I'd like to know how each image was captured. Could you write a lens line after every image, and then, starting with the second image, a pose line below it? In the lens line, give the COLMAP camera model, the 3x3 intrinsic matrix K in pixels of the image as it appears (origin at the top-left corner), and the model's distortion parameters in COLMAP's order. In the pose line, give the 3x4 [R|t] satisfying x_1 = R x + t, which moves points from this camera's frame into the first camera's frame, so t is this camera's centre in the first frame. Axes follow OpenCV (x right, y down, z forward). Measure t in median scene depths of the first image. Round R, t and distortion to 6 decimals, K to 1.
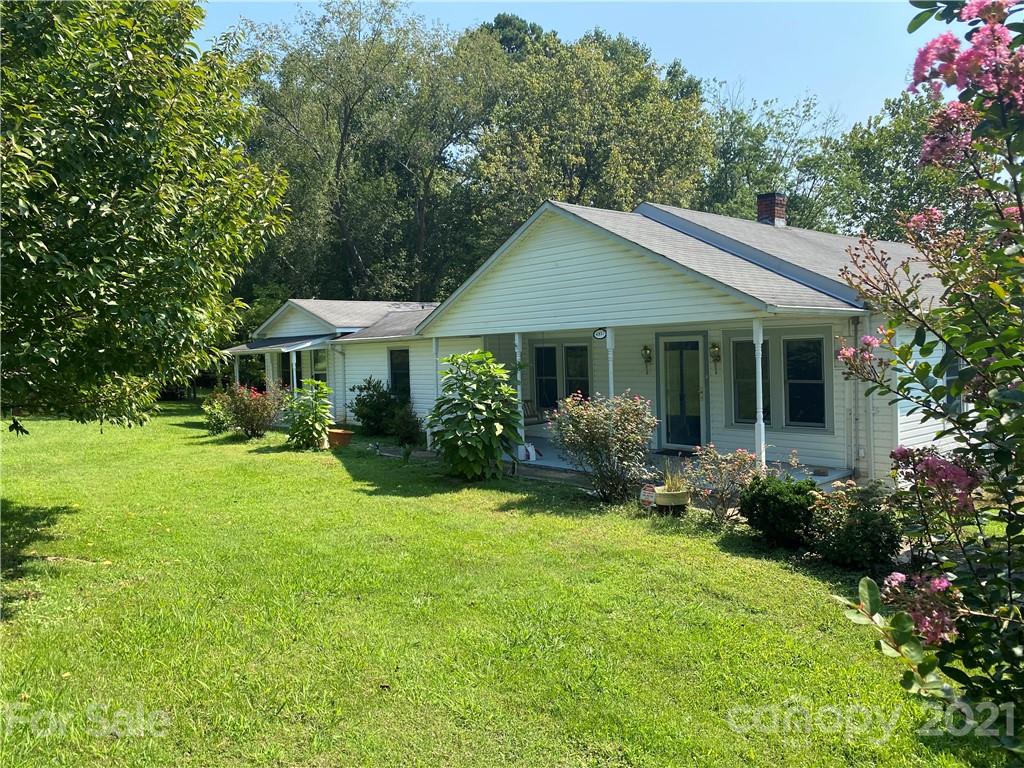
lens RADIAL K [[771.6, 0, 512.6], [0, 771.6, 382.5], [0, 0, 1]] dist [0.002942, -0.001526]
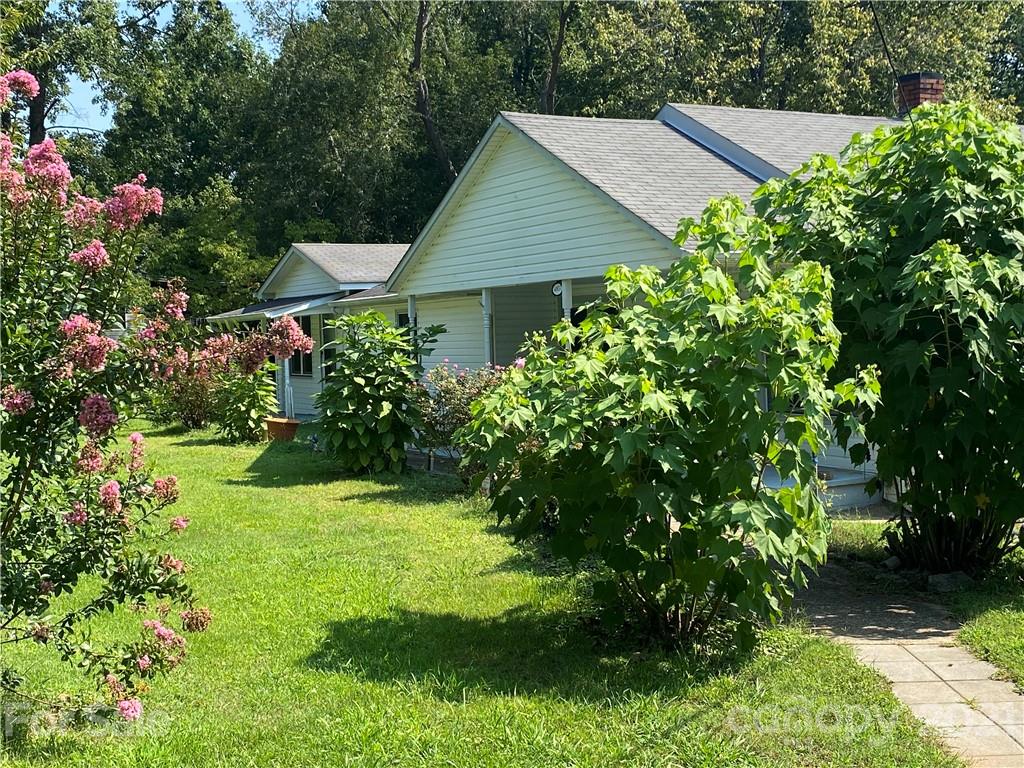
lens RADIAL K [[1384.4, 0, 511.4], [0, 1384.4, 382.7], [0, 0, 1]] dist [-0.014302, 0.000000]
pose [[0.965704, 0.007695, -0.259530, 0.343450], [-0.006776, 0.999967, 0.004436, 0.018150], [0.259556, -0.002526, 0.965725, -0.252263]]
